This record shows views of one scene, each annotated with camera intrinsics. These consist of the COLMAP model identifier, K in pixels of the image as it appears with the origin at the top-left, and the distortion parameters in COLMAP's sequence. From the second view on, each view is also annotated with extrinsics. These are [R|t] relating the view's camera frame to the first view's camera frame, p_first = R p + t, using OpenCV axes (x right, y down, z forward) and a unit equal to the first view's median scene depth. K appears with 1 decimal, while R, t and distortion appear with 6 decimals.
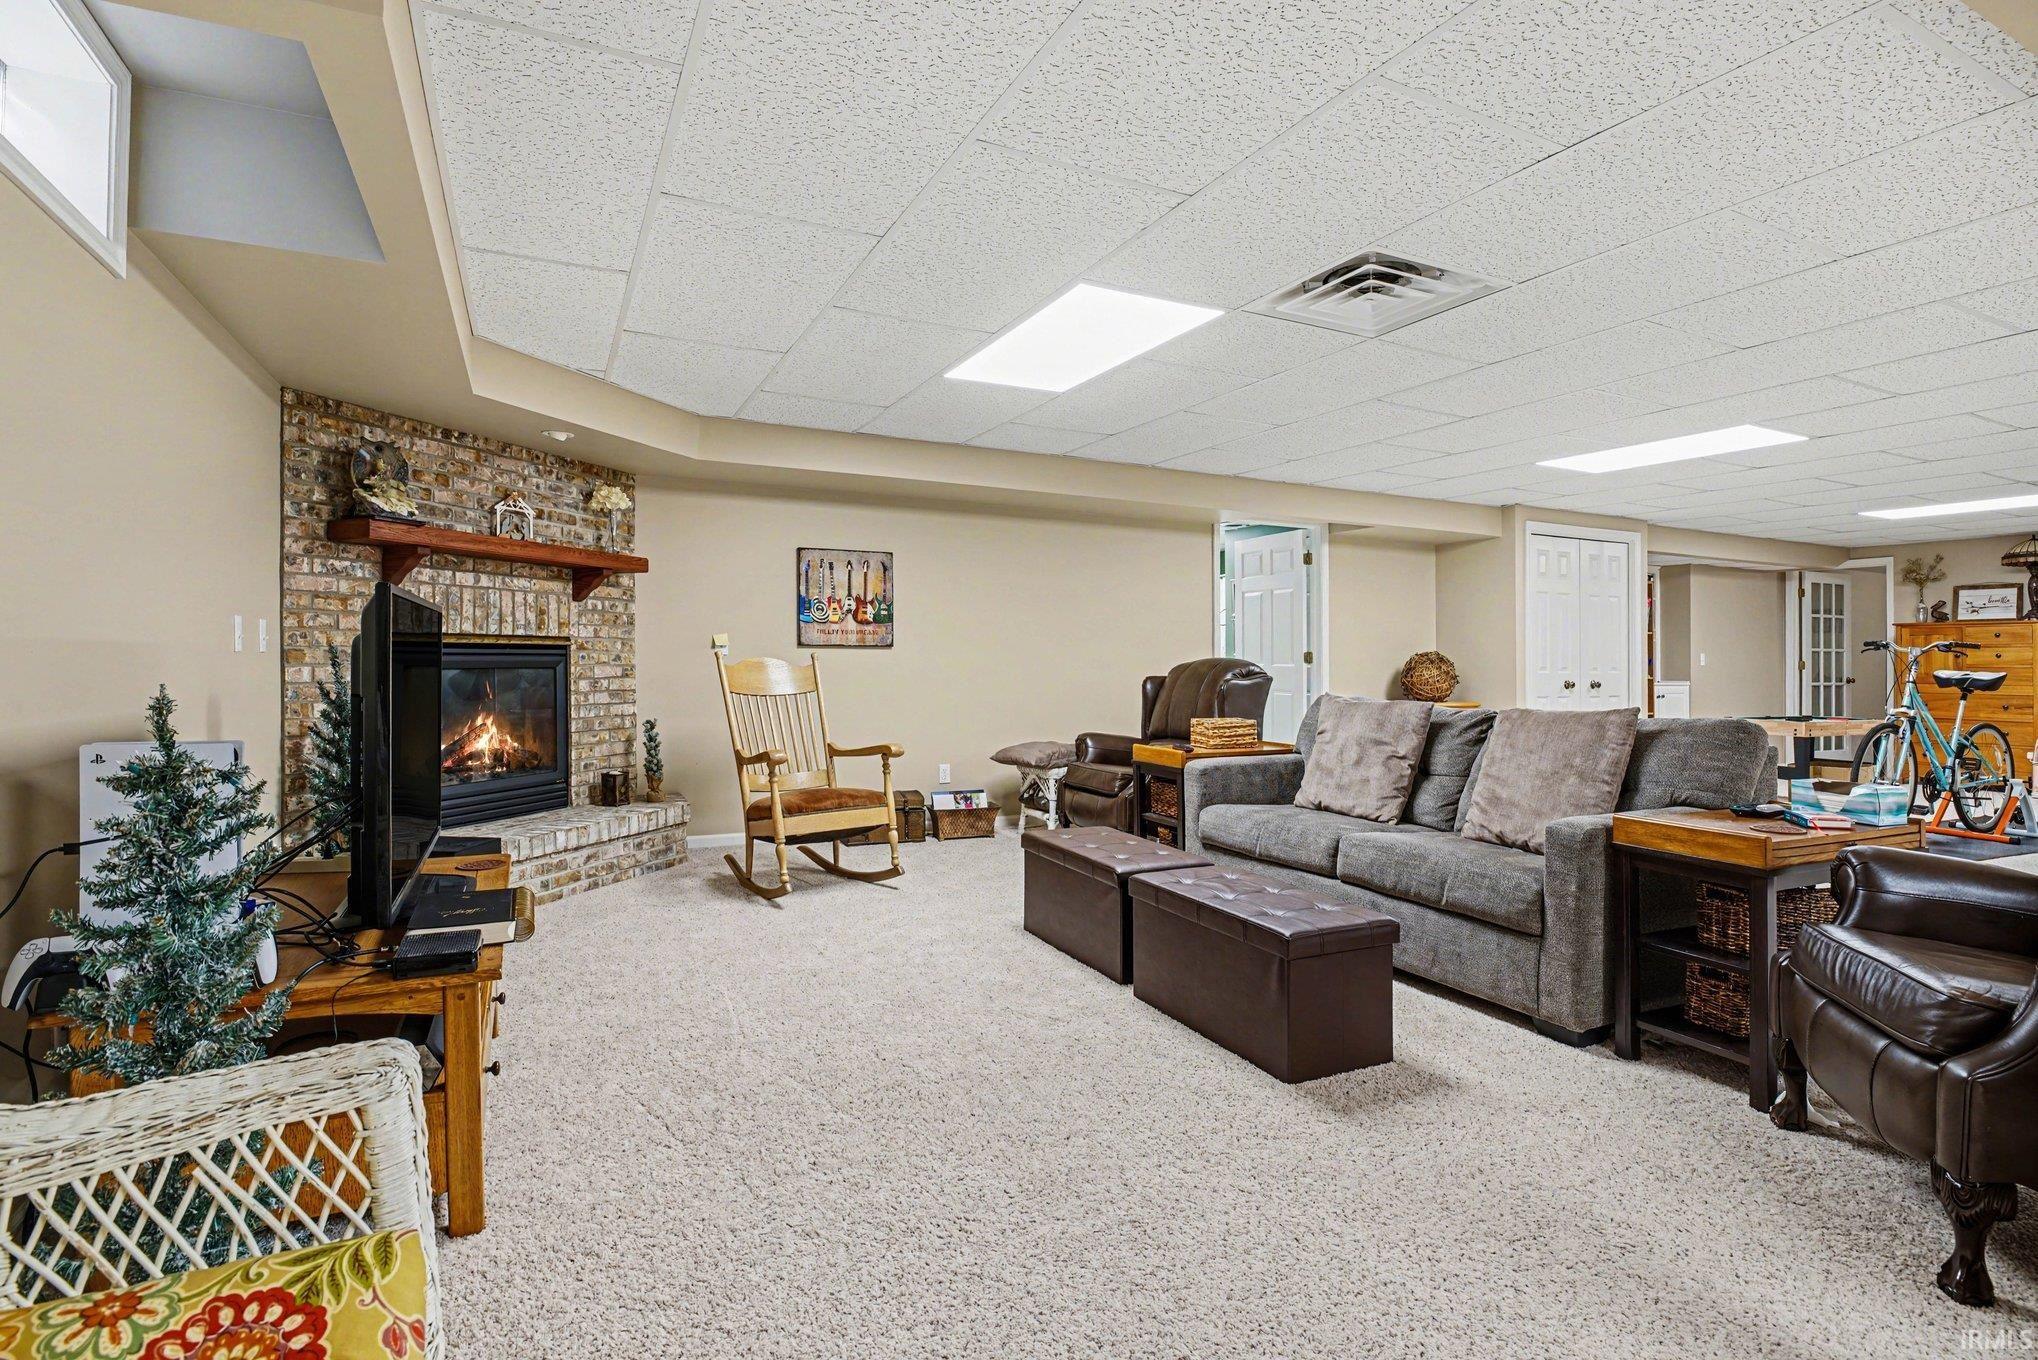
lens RADIAL K [[1022.5, 0, 1024.3], [0, 1022.5, 654.9], [0, 0, 1]] dist [-0.001148, -0.015402]
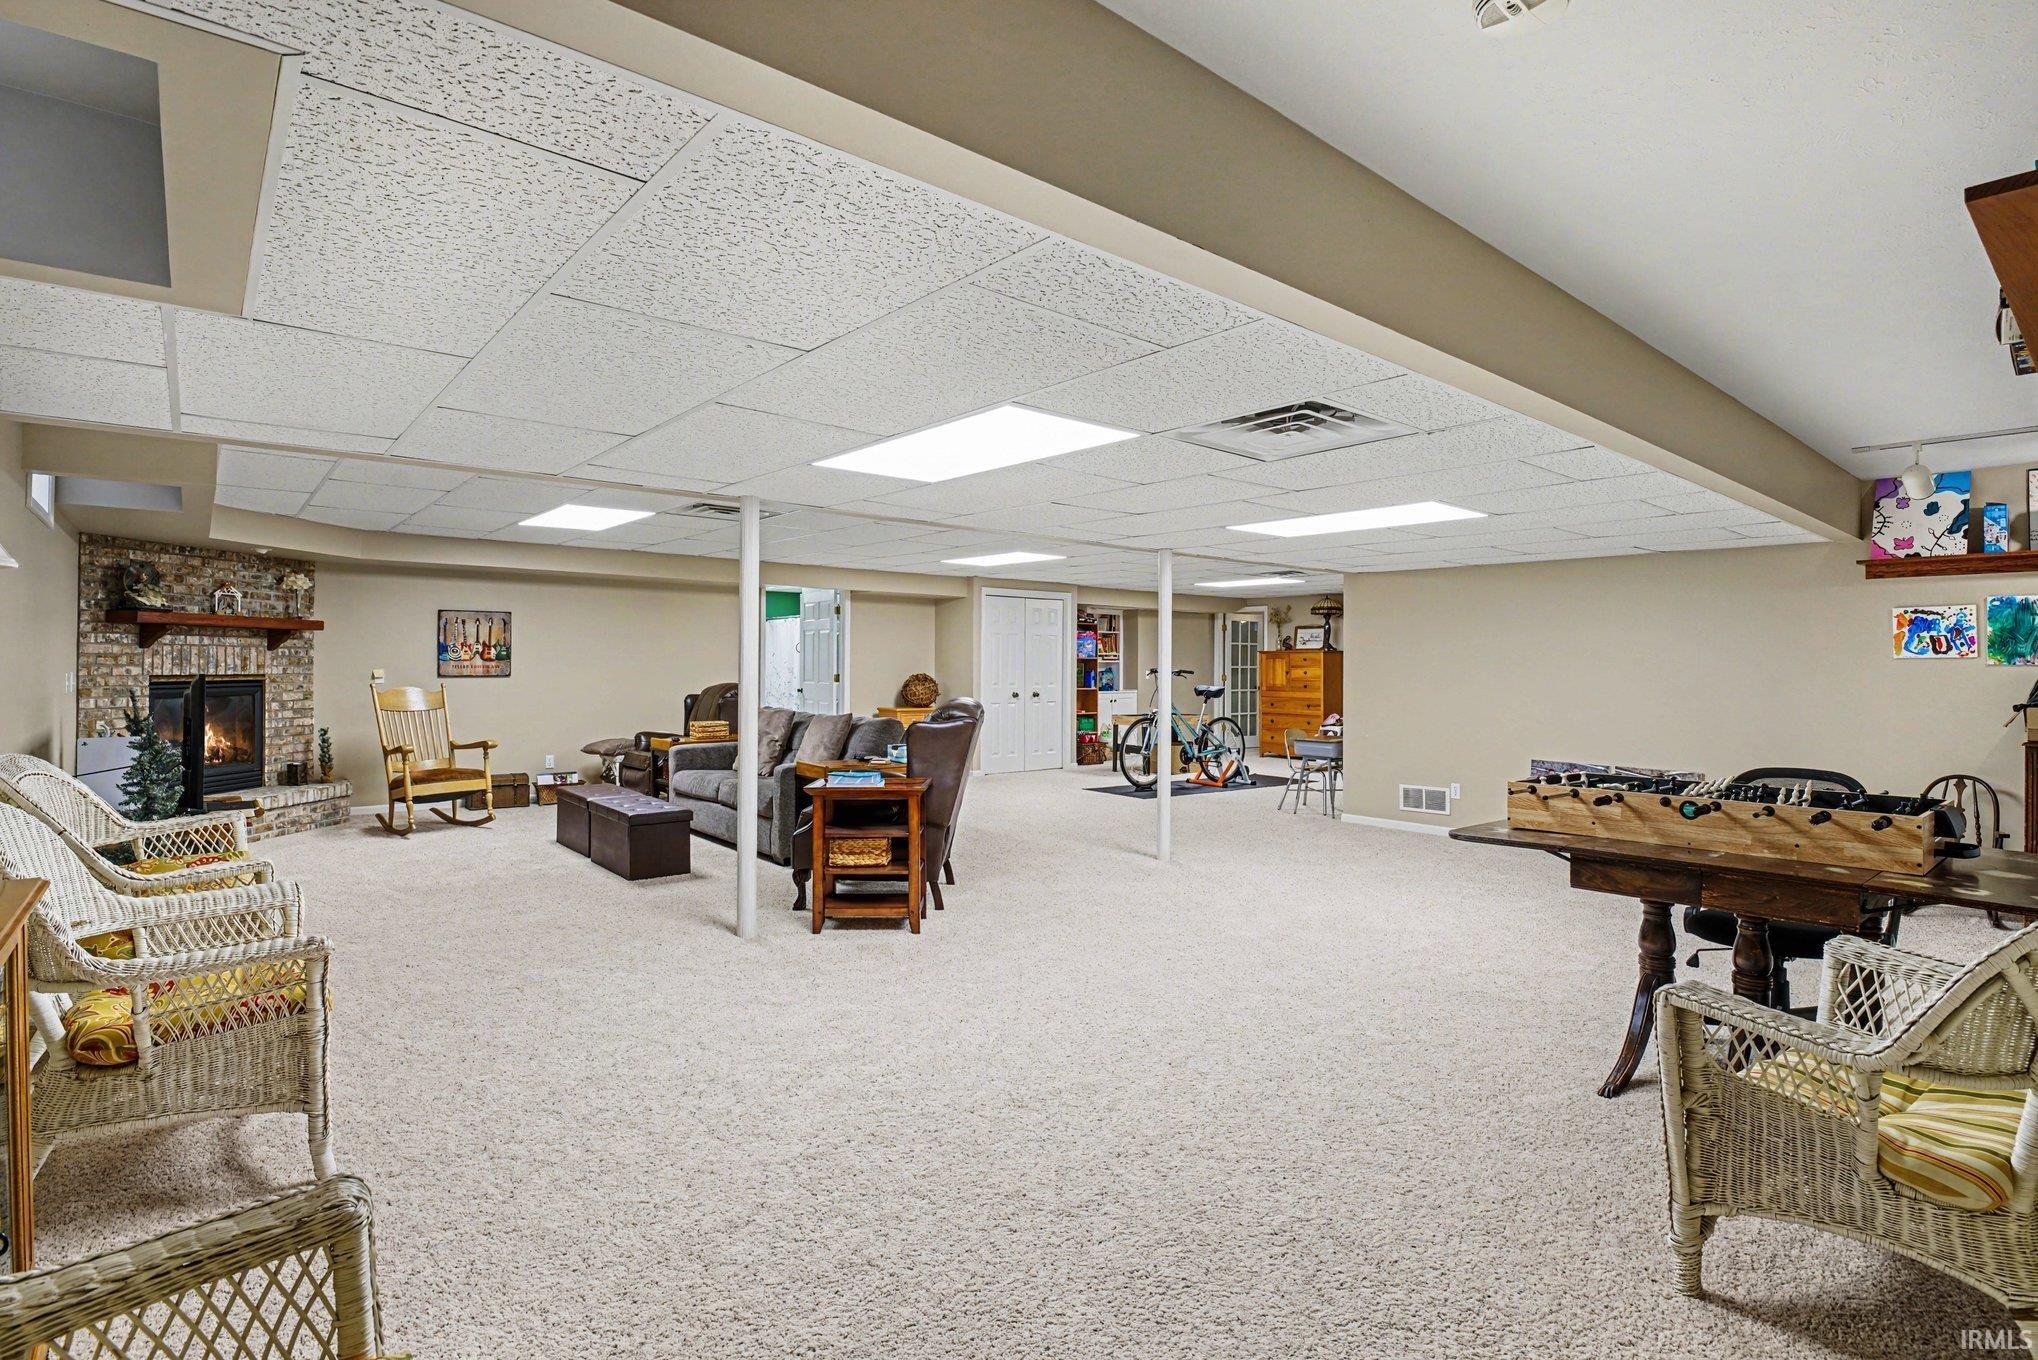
lens RADIAL K [[991.7, 0, 1017.9], [0, 991.7, 633.0], [0, 0, 1]] dist [-0.026054, -0.000473]
pose [[0.966859, 0.004965, 0.255262, 0.273172], [0.001893, 0.999644, -0.026614, -0.039215], [-0.255303, 0.026215, 0.966506, -0.707086]]
